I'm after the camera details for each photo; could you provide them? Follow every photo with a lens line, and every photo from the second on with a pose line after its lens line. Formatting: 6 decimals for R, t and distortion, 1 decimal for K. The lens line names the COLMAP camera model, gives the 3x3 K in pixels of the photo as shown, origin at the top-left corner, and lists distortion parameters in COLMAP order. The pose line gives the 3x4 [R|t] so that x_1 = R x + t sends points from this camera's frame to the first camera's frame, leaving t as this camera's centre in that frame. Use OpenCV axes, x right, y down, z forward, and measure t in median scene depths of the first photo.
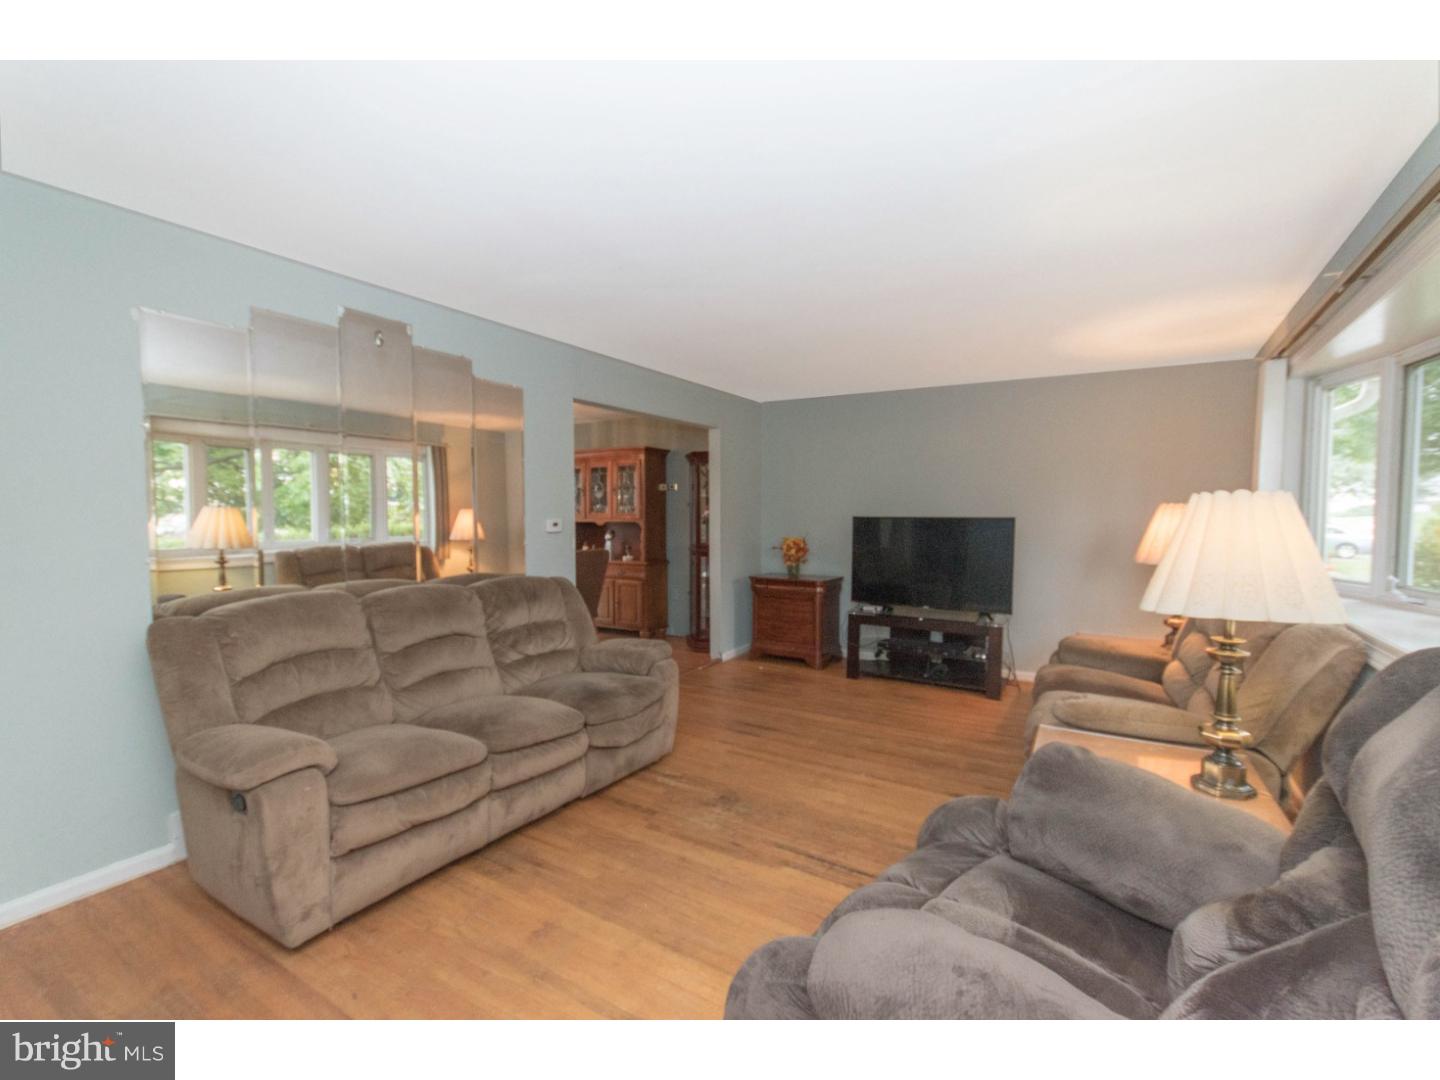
lens RADIAL K [[659.9, 0, 714.8], [0, 659.9, 546.9], [0, 0, 1]] dist [0.019710, 0.000461]
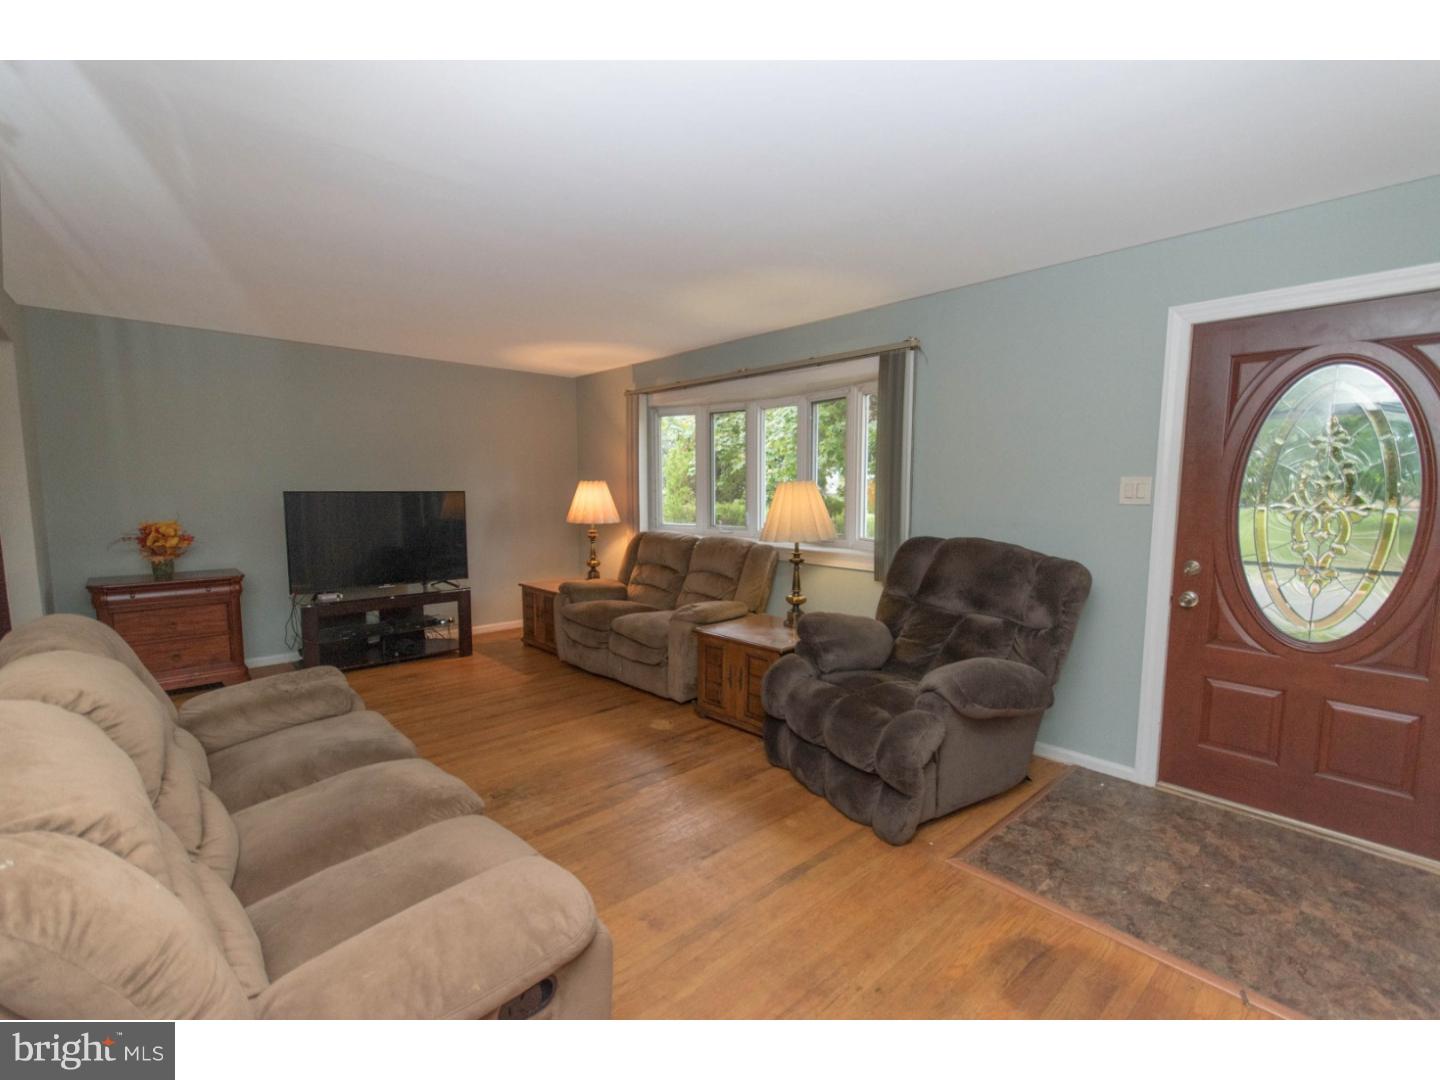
lens RADIAL K [[659.9, 0, 714.8], [0, 659.9, 546.9], [0, 0, 1]] dist [0.019710, 0.000461]
pose [[0.252412, -0.082801, 0.964071, -0.511655], [0.048505, 0.996162, 0.072858, -0.012532], [-0.966403, 0.028372, 0.255460, 0.306121]]
